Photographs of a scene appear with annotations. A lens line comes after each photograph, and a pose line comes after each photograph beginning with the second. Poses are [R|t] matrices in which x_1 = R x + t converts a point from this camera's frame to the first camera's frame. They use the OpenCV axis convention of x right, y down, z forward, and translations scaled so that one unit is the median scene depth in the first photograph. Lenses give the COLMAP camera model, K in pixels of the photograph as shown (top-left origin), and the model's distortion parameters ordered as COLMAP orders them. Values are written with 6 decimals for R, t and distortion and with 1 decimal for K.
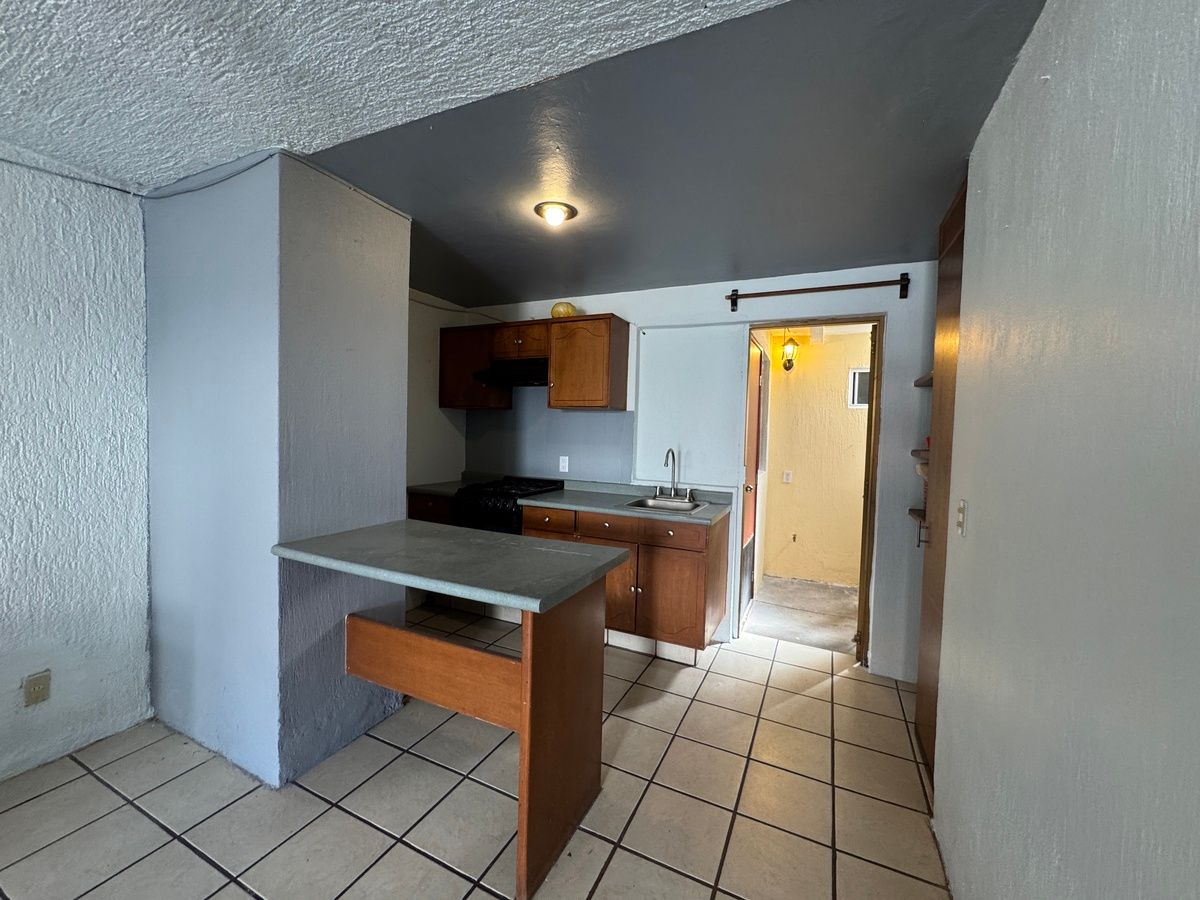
lens RADIAL K [[479.2, 0, 597.3], [0, 479.2, 449.2], [0, 0, 1]] dist [-0.003622, -0.000089]
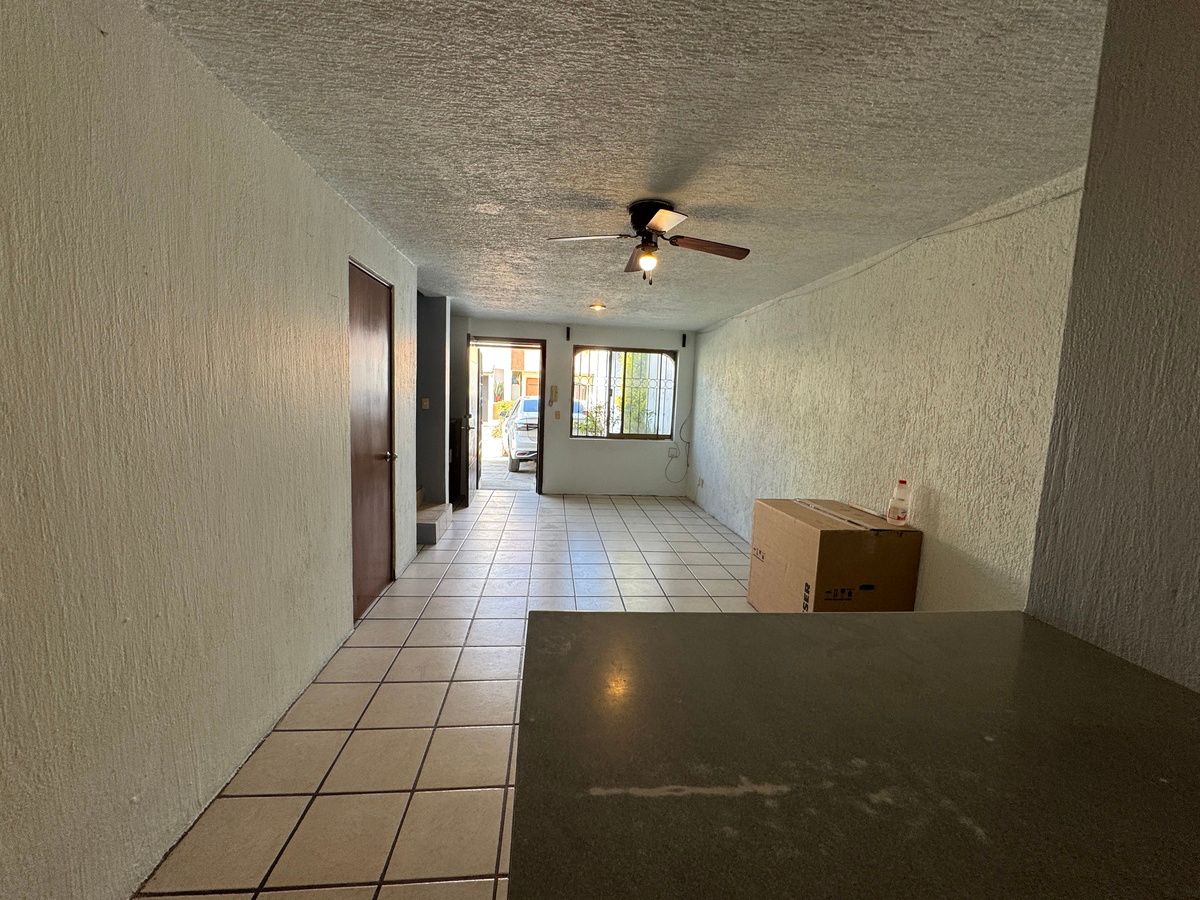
lens RADIAL K [[479.2, 0, 597.3], [0, 479.2, 449.2], [0, 0, 1]] dist [-0.003622, -0.000089]
pose [[-0.852150, -0.004570, -0.523277, 0.123497], [-0.083337, 0.988385, 0.127082, -0.041055], [0.516618, 0.151902, -0.842634, 0.983952]]
